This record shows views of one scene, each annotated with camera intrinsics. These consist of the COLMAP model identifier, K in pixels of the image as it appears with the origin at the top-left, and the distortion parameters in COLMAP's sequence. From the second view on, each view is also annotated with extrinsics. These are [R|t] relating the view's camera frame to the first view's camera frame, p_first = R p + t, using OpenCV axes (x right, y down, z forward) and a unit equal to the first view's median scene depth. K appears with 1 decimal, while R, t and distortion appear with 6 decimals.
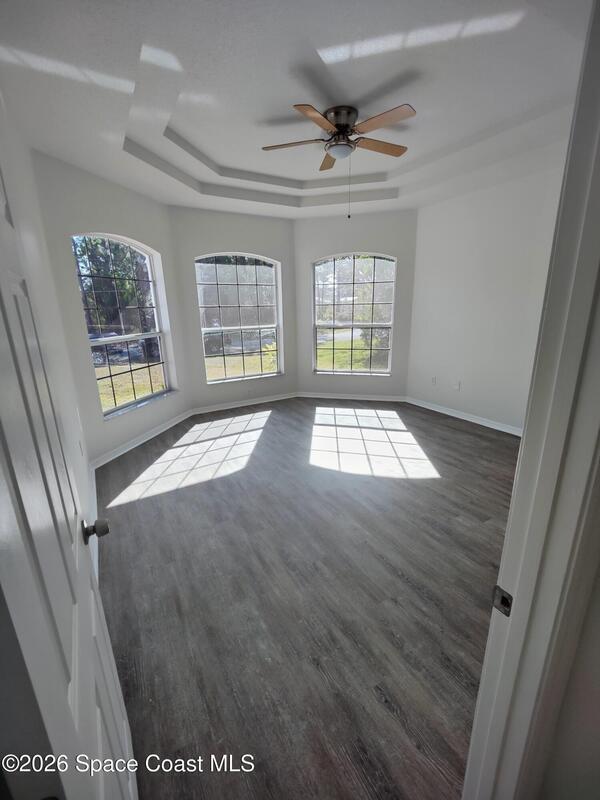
lens RADIAL K [[349.7, 0, 300.0], [0, 349.7, 400.0], [0, 0, 1]] dist [0.000776, -0.000756]
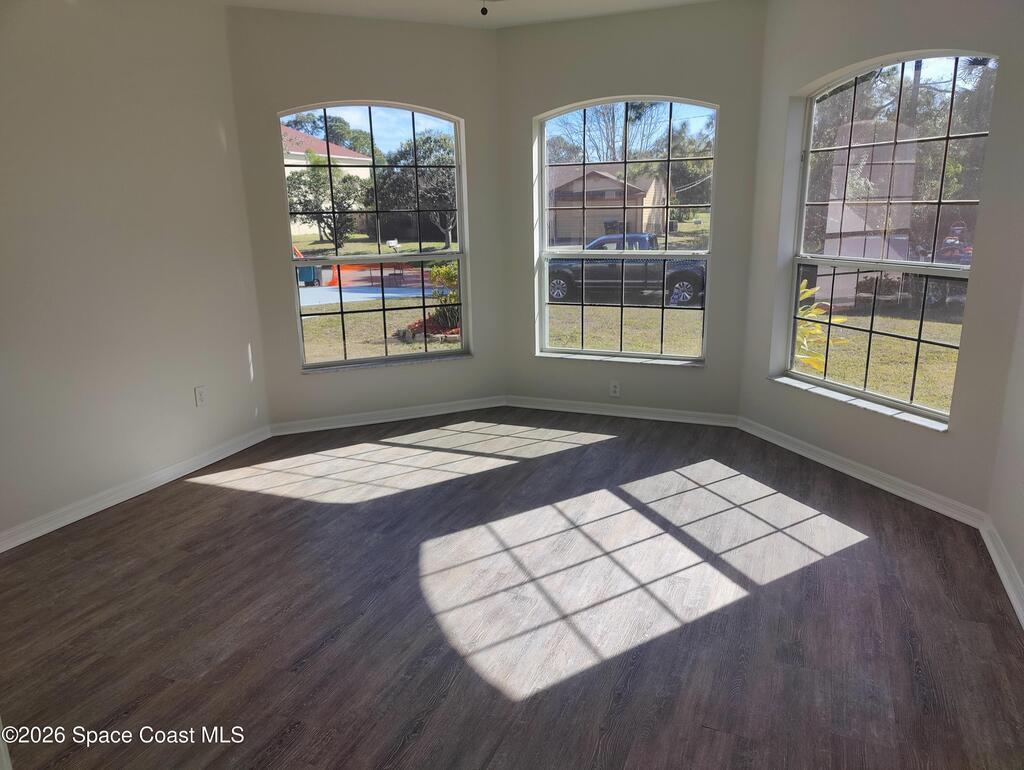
lens RADIAL K [[718.6, 0, 512.0], [0, 718.6, 385.0], [0, 0, 1]] dist [0.008683, 0.008799]
pose [[0.608537, 0.205979, -0.766326, 0.710097], [-0.210187, 0.973070, 0.094640, -0.126270], [0.765182, 0.103480, 0.635443, 0.390173]]
